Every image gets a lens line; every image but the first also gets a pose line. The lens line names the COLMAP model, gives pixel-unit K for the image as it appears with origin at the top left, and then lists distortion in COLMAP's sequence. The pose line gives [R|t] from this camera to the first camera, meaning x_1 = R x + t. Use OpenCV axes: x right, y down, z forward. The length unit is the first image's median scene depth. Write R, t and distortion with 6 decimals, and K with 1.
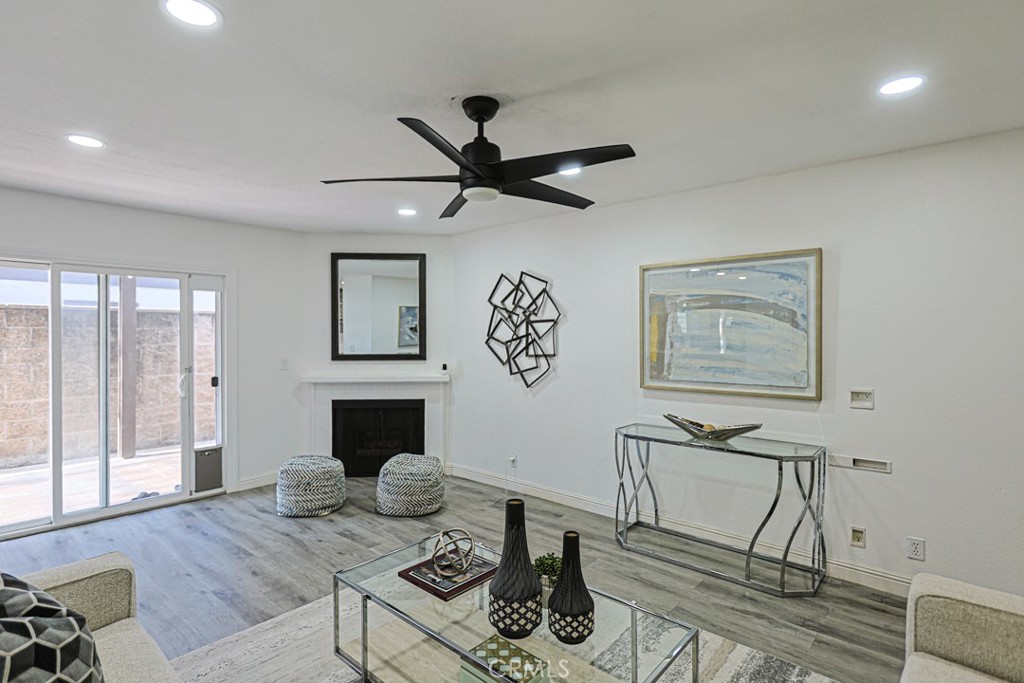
lens RADIAL K [[507.8, 0, 509.5], [0, 507.8, 332.4], [0, 0, 1]] dist [-0.000550, -0.000723]
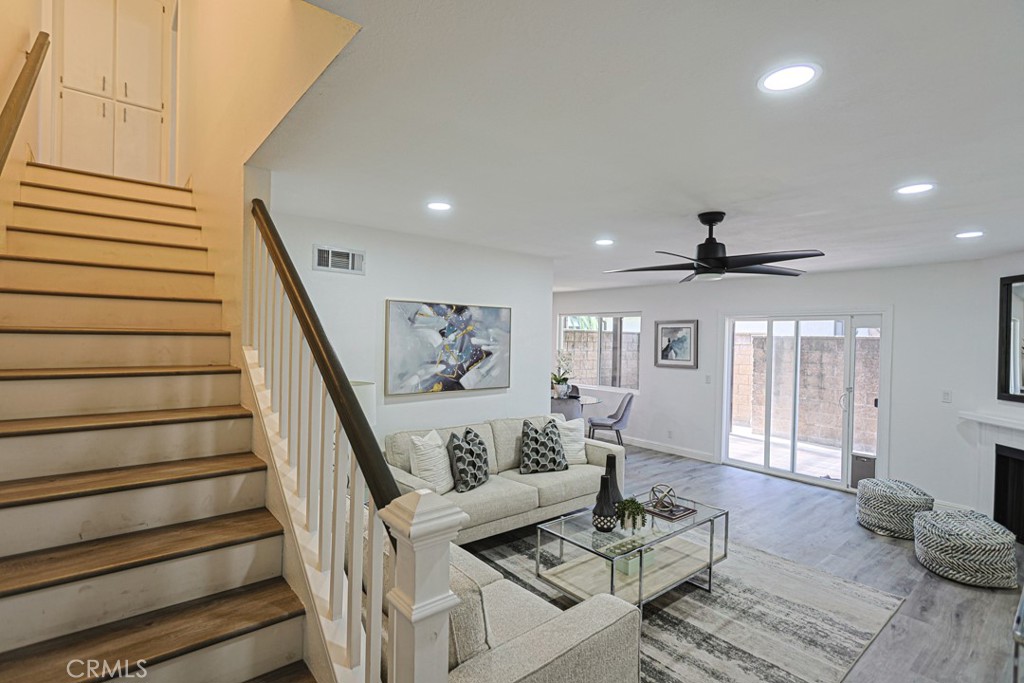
lens RADIAL K [[507.8, 0, 510.7], [0, 507.8, 341.0], [0, 0, 1]] dist [-0.000550, -0.000723]
pose [[-0.146555, 0.008458, -0.989166, 0.769998], [-0.015894, 0.999814, 0.010904, -0.051536], [0.989075, 0.017320, -0.146393, 0.341165]]
